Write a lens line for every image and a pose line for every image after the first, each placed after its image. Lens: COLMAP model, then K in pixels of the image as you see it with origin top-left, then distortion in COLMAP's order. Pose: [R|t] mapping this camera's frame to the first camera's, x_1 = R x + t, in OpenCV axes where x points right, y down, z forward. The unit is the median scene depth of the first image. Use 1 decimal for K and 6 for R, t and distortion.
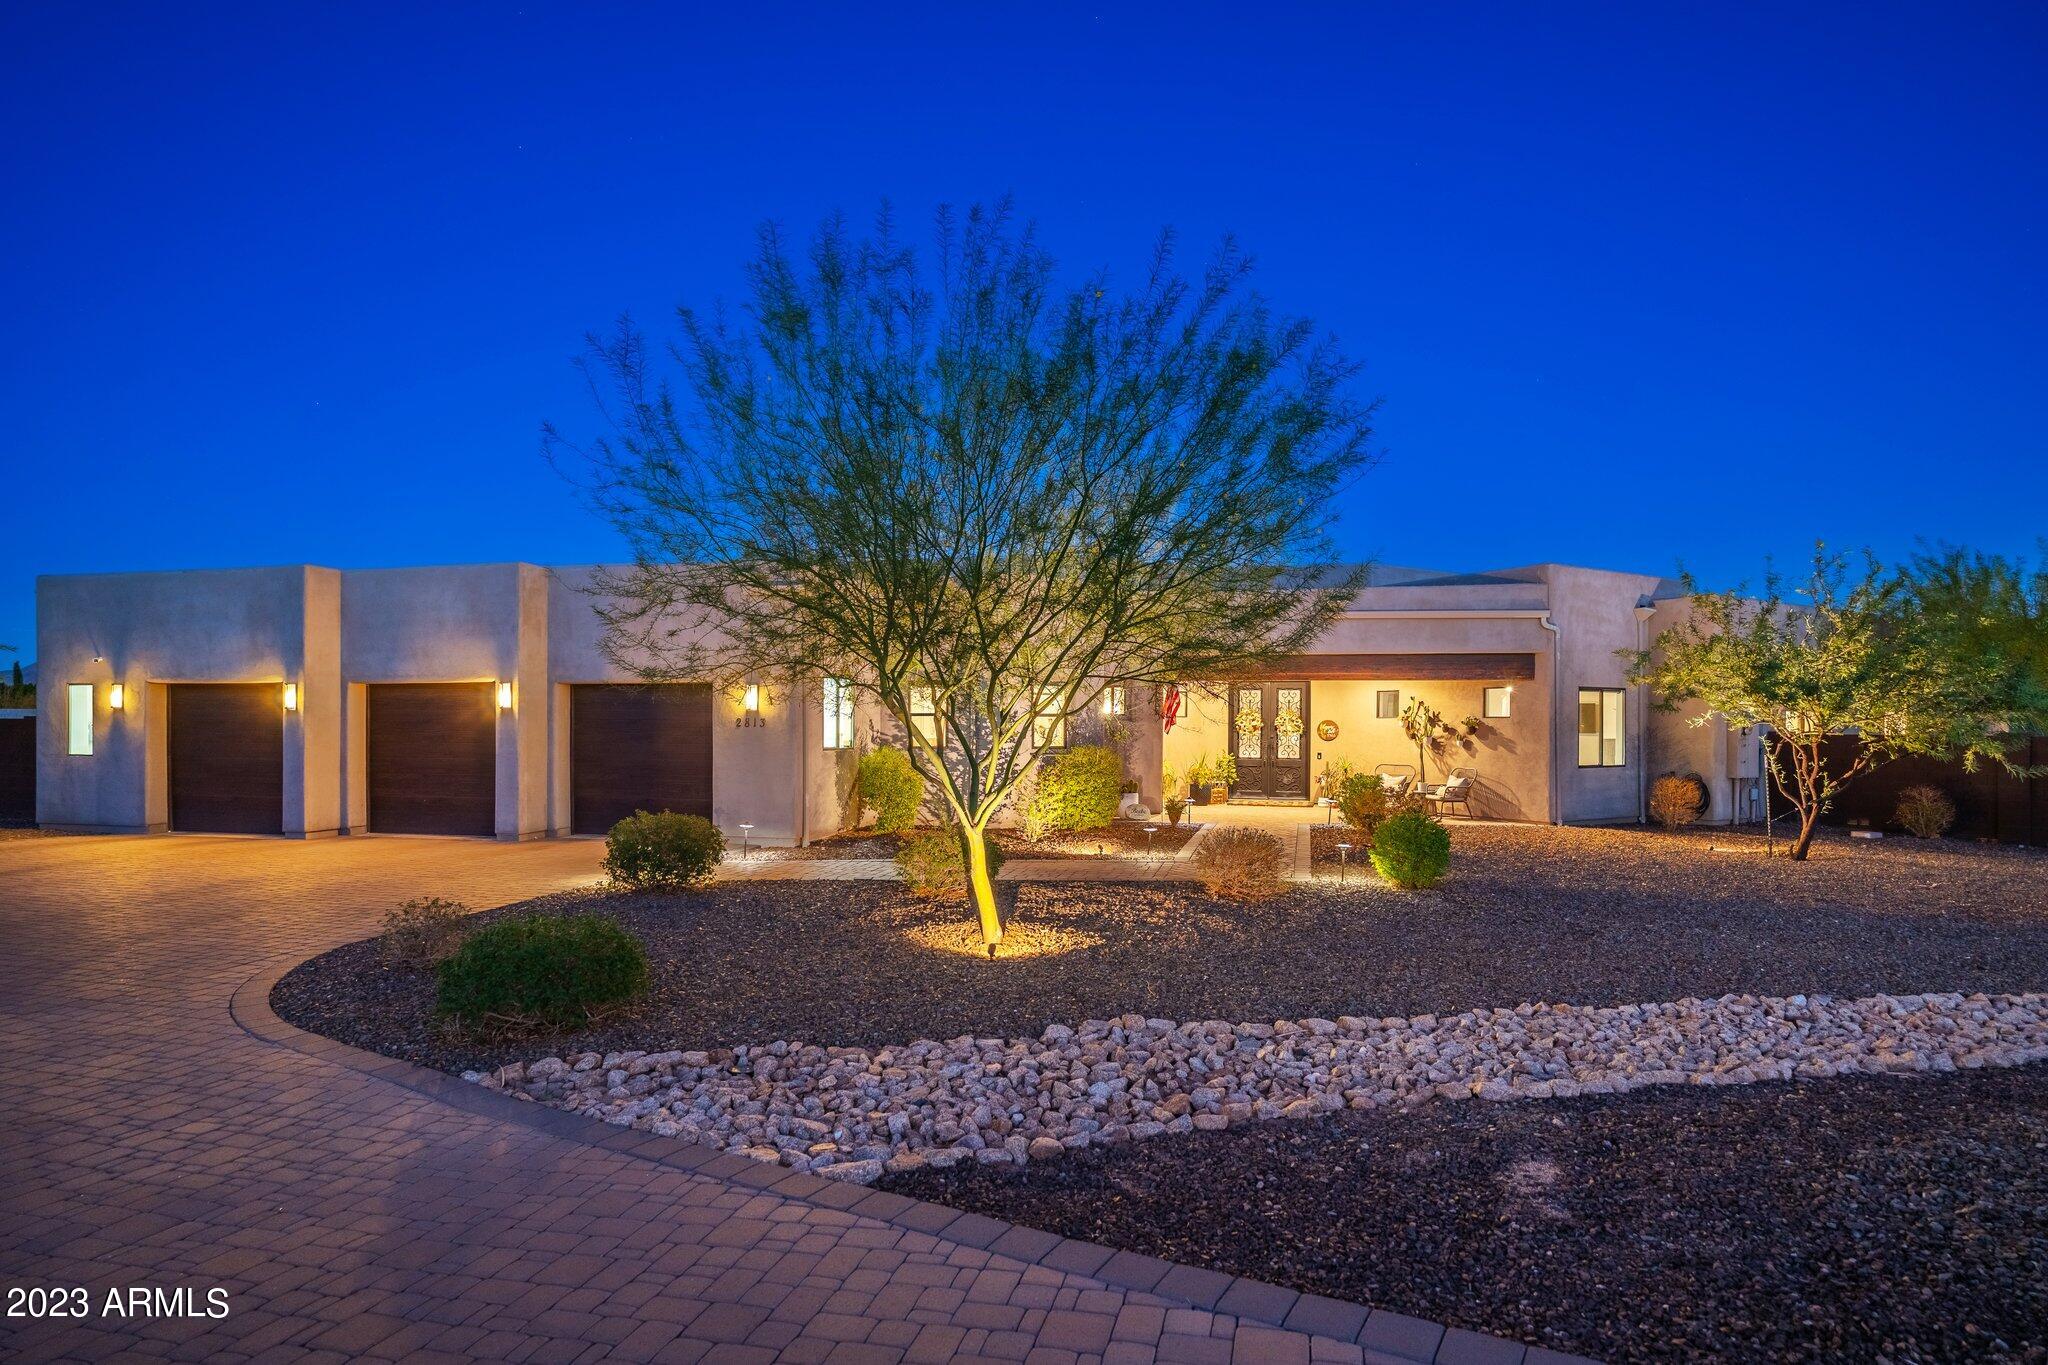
lens RADIAL K [[1105.6, 0, 1026.9], [0, 1105.6, 693.0], [0, 0, 1]] dist [0.004249, 0.000450]
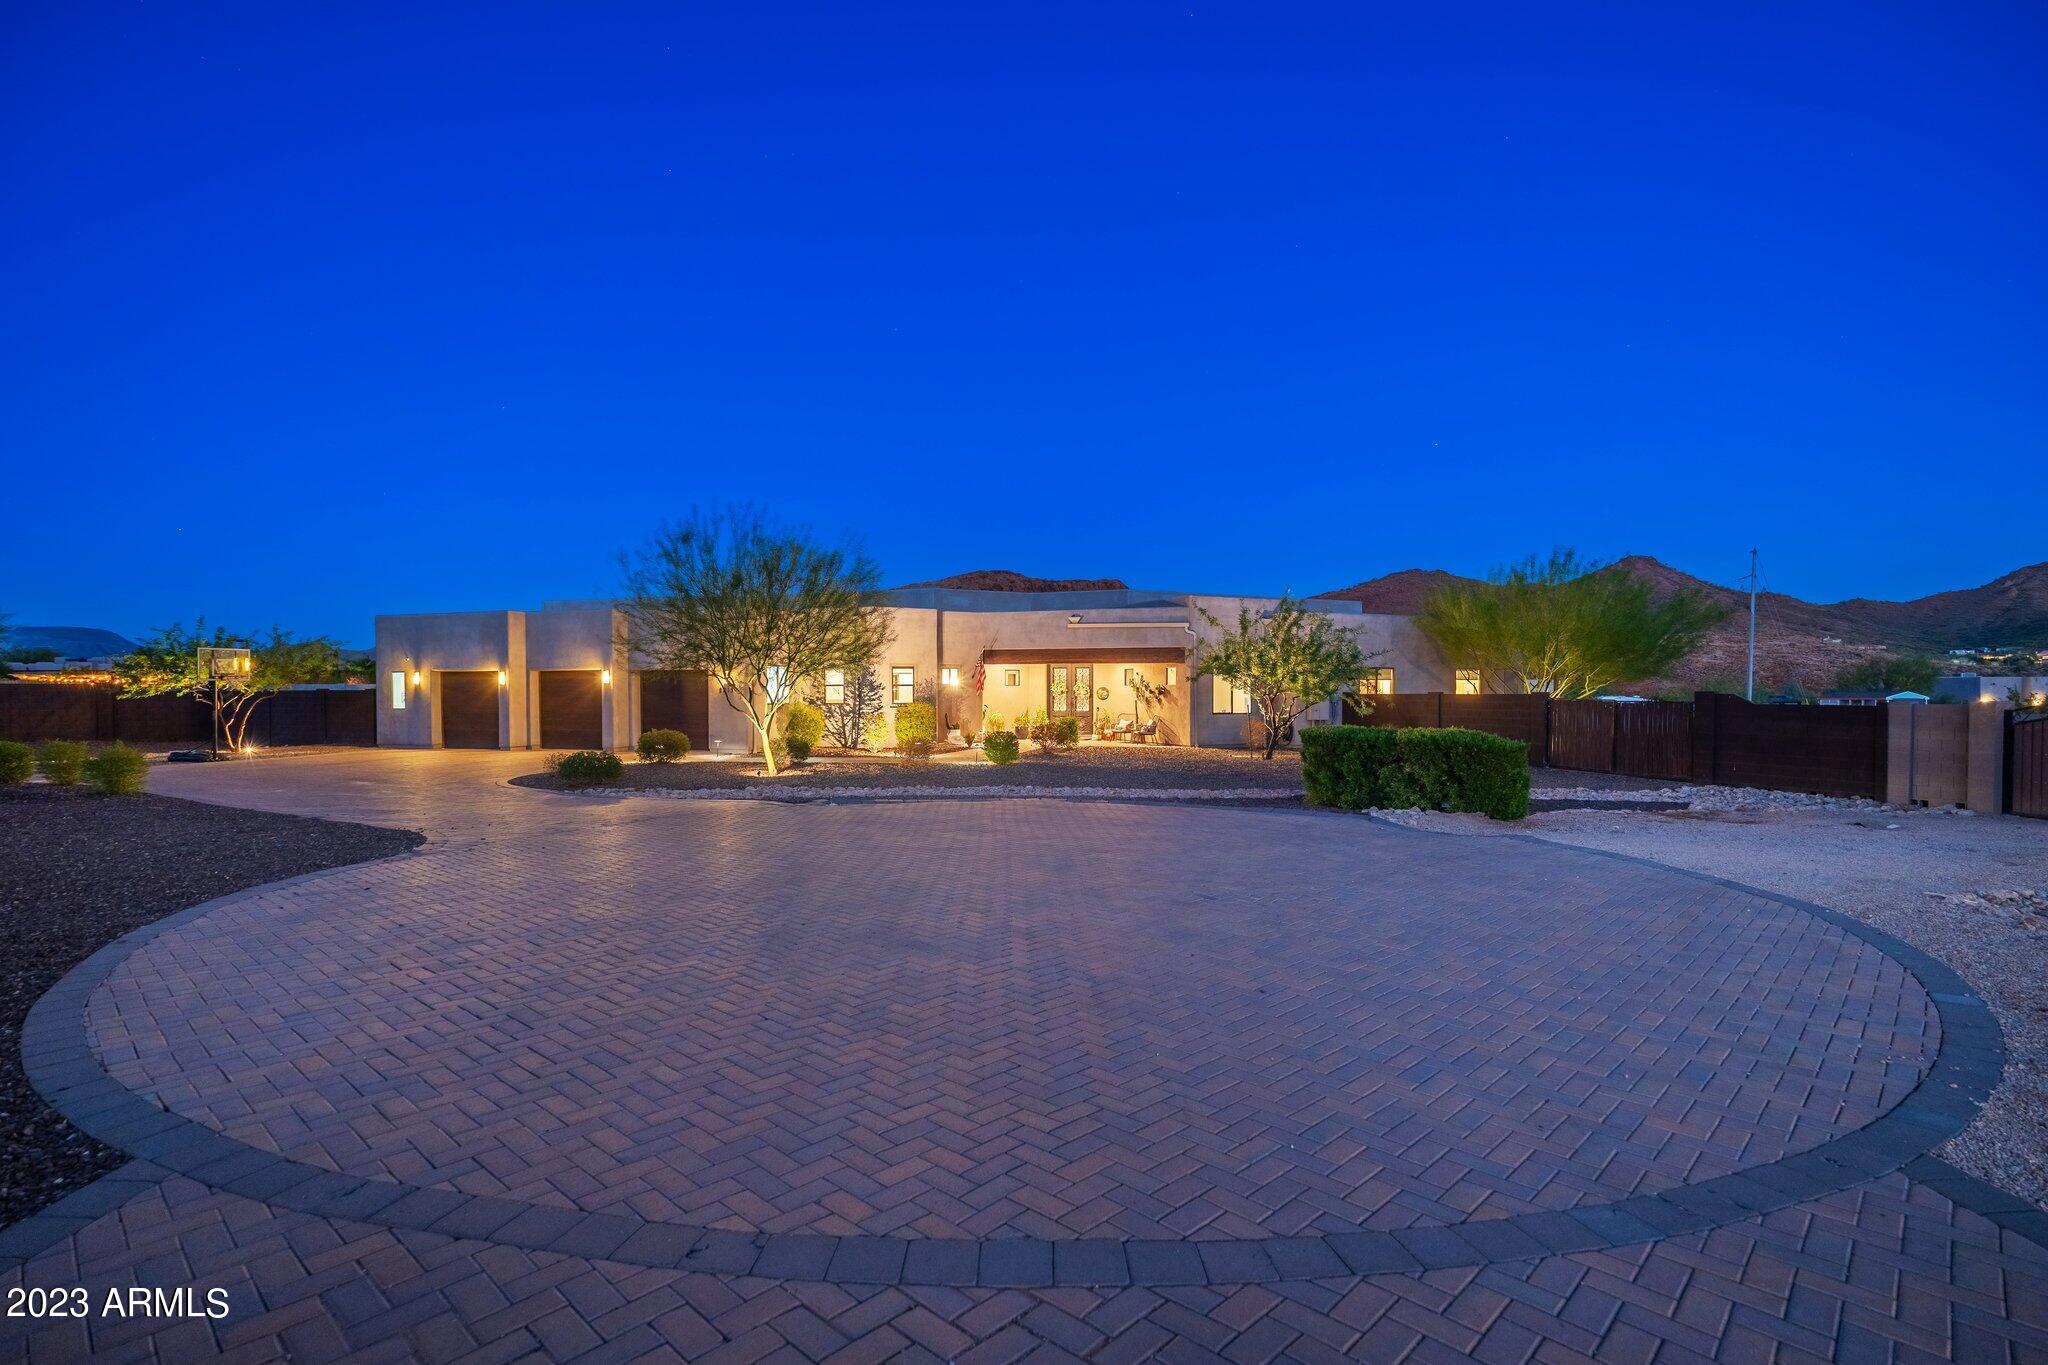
lens RADIAL K [[1013.7, 0, 1021.1], [0, 1013.7, 676.4], [0, 0, 1]] dist [-0.000581, -0.000021]
pose [[0.995245, -0.007185, -0.097136, 0.387461], [0.008314, 0.999902, 0.011231, -0.011315], [0.097046, -0.011985, 0.995208, -0.637481]]
